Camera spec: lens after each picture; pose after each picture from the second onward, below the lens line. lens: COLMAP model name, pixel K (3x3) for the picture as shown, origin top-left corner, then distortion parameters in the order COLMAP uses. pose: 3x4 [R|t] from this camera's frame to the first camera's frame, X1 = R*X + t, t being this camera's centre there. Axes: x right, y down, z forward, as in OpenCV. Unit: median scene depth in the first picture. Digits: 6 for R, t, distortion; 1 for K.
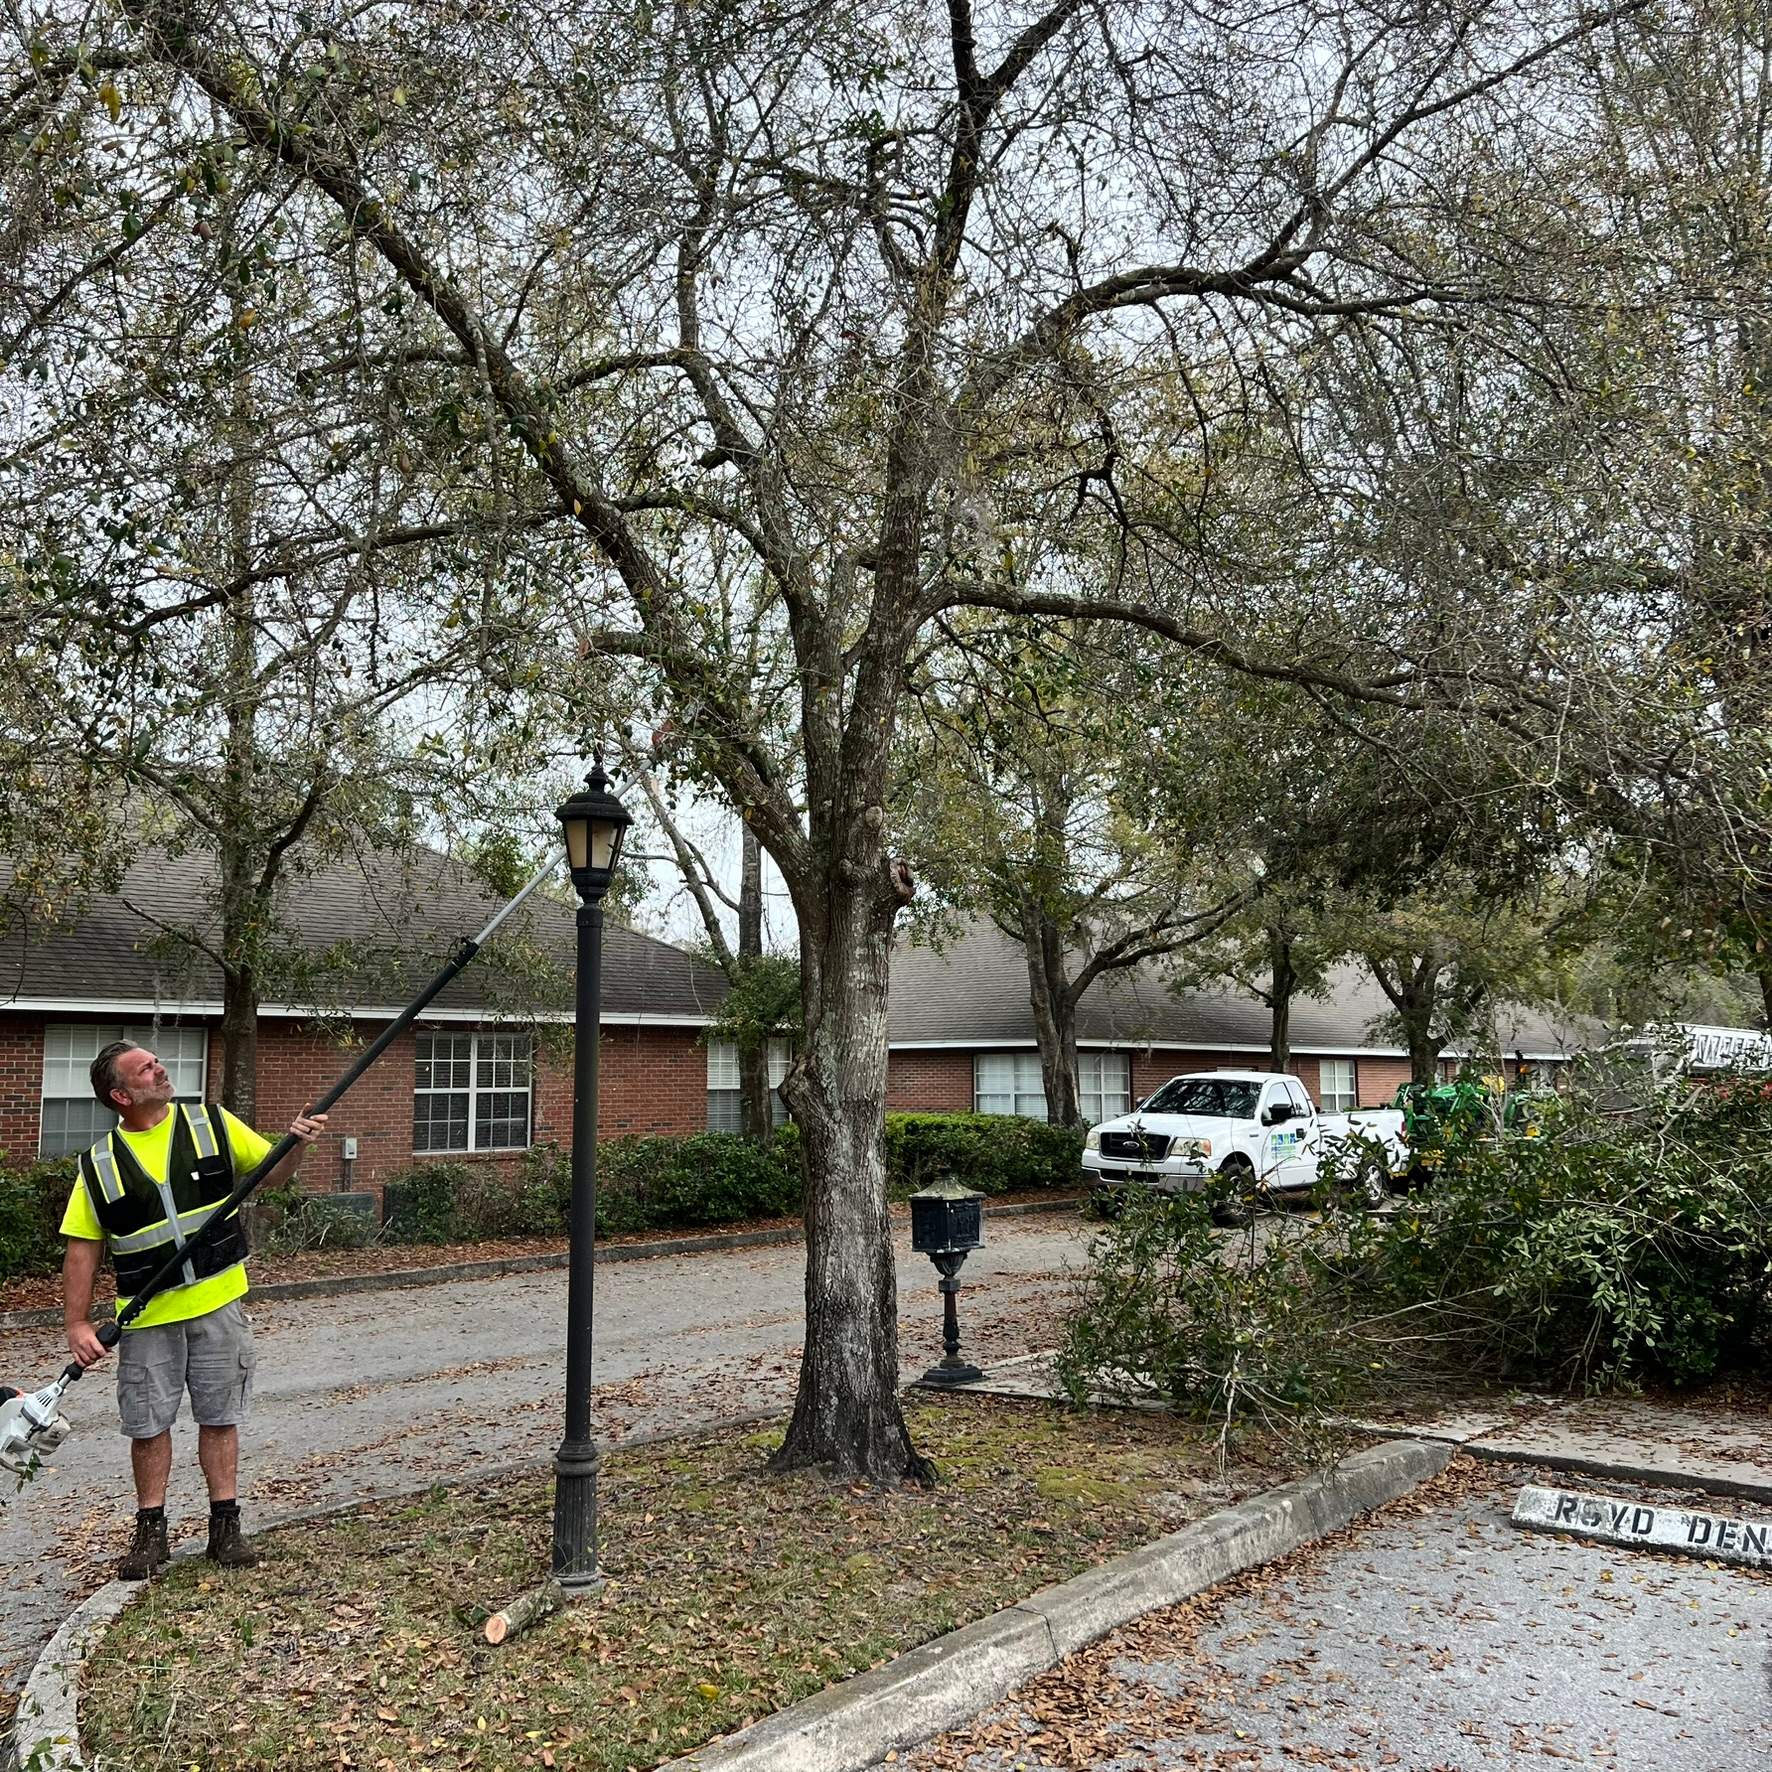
lens RADIAL K [[1802.3, 0, 886.0], [0, 1802.3, 886.0], [0, 0, 1]] dist [0.085112, -0.101277]
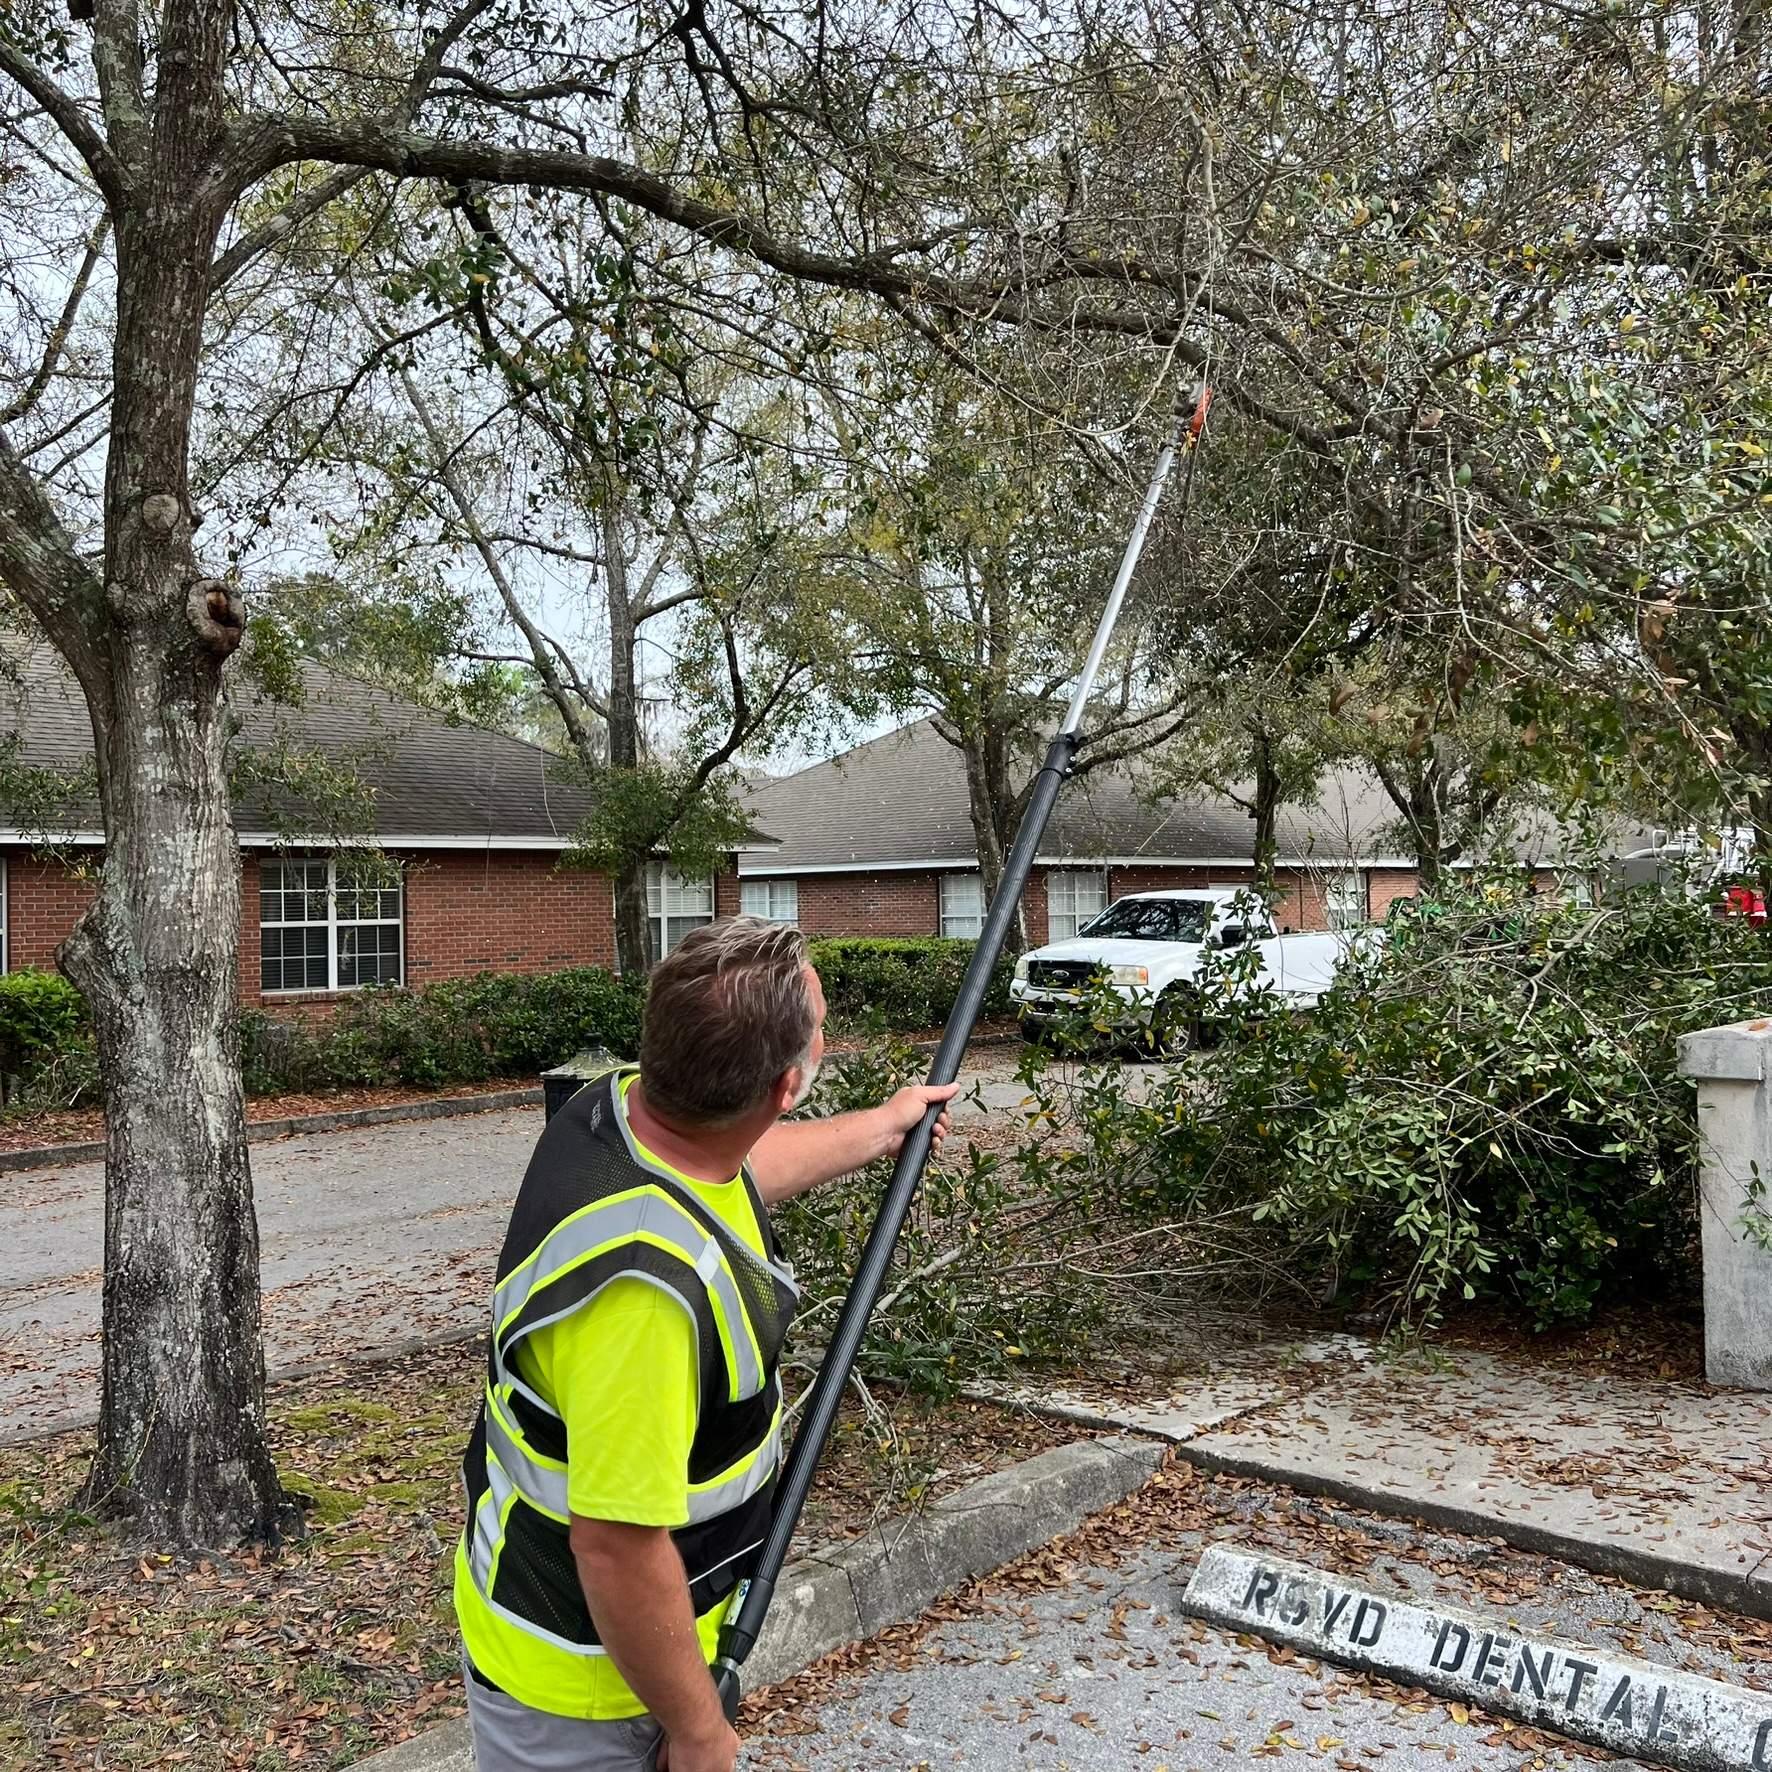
lens RADIAL K [[1771.2, 0, 879.1], [0, 1771.2, 886.8], [0, 0, 1]] dist [0.069930, -0.098934]
pose [[0.998620, -0.014801, -0.050391, 0.227256], [0.019811, 0.994748, 0.100423, 0.027353], [0.048640, -0.101282, 0.993668, 0.333234]]
